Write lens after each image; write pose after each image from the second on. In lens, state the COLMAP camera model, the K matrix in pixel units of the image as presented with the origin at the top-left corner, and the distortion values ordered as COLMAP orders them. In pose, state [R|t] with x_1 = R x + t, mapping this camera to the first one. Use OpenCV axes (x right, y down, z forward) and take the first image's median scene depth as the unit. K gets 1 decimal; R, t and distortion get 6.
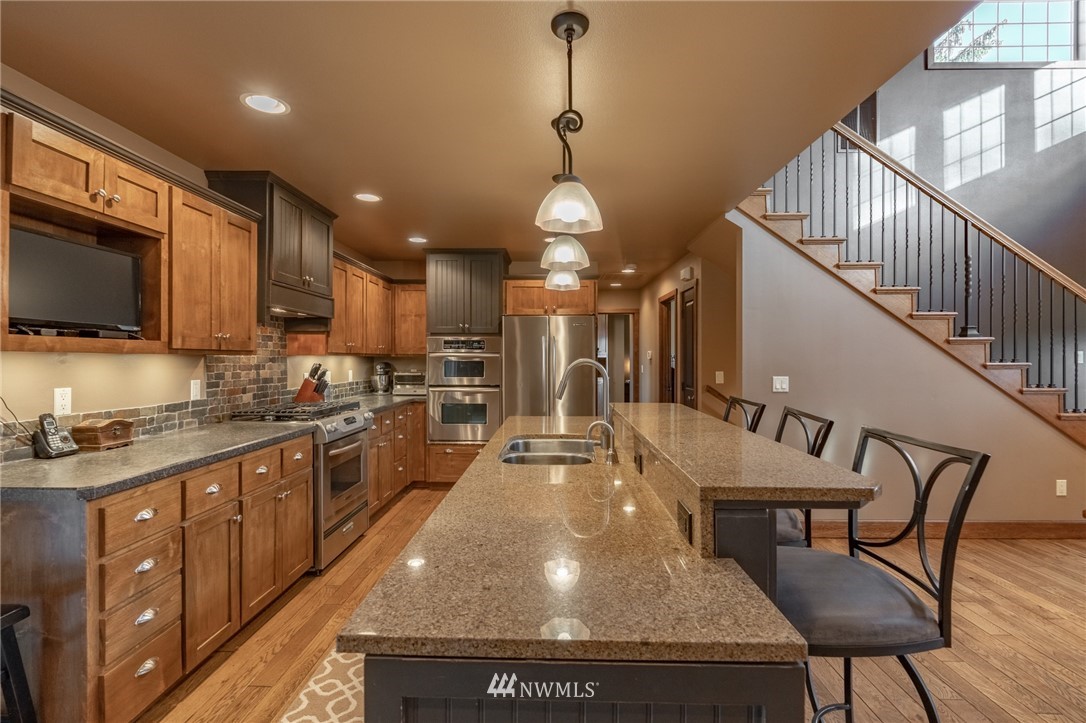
lens RADIAL K [[493.0, 0, 542.0], [0, 493.0, 360.6], [0, 0, 1]] dist [-0.001952, 0.000020]
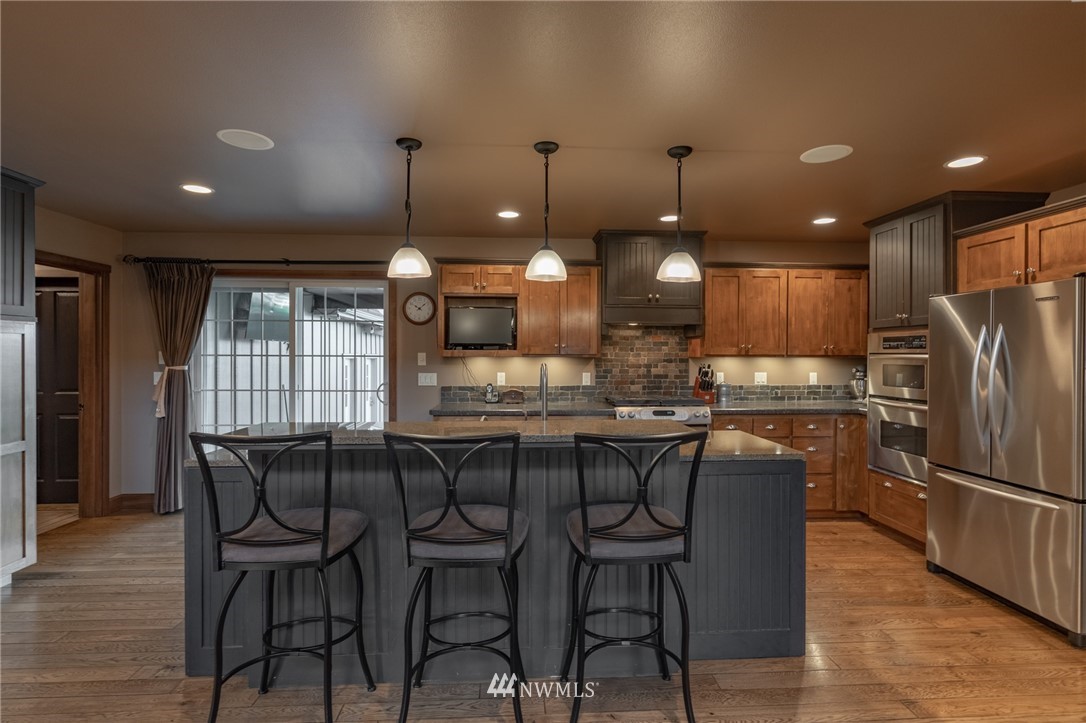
lens RADIAL K [[533.1, 0, 545.9], [0, 533.1, 356.5], [0, 0, 1]] dist [0.000330, 0.000121]
pose [[0.093779, 0.002276, -0.995590, 0.789647], [-0.007543, 0.999970, 0.001575, -0.011804], [0.995564, 0.007362, 0.093794, 0.557725]]
